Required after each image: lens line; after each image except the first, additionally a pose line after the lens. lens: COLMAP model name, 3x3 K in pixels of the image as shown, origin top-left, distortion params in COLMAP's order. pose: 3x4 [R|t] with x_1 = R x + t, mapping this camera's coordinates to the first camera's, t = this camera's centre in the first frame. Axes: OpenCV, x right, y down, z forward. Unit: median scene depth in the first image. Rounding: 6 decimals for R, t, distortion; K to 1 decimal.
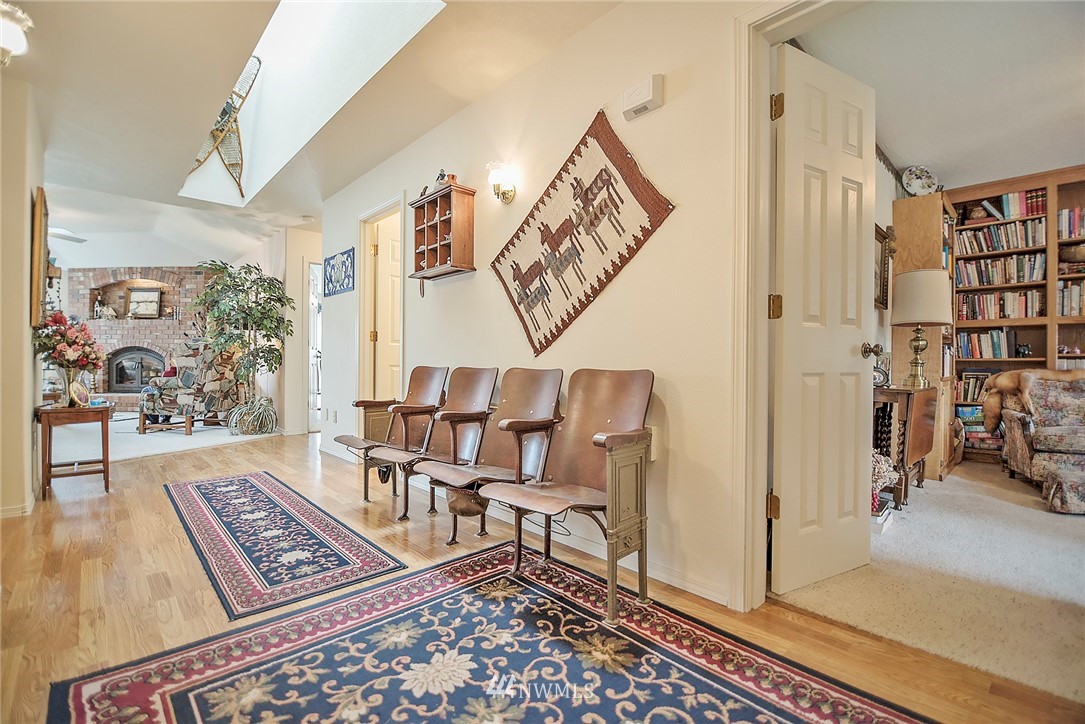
lens RADIAL K [[477.6, 0, 542.5], [0, 477.6, 362.0], [0, 0, 1]] dist [-0.001321, -0.000290]
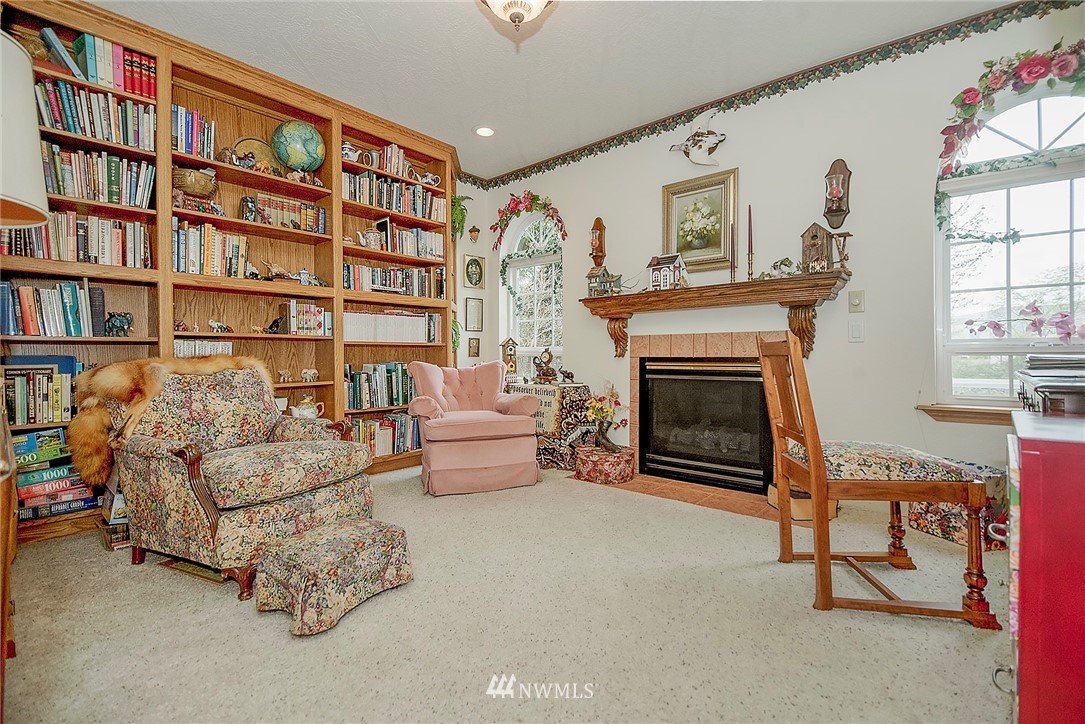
lens RADIAL K [[492.4, 0, 542.5], [0, 492.4, 362.0], [0, 0, 1]] dist [-0.002868, -0.000407]
pose [[-0.102209, -0.011836, 0.994693, 0.372520], [-0.008549, 0.999903, 0.011019, 0.011957], [-0.994726, -0.007378, -0.102300, 0.562112]]
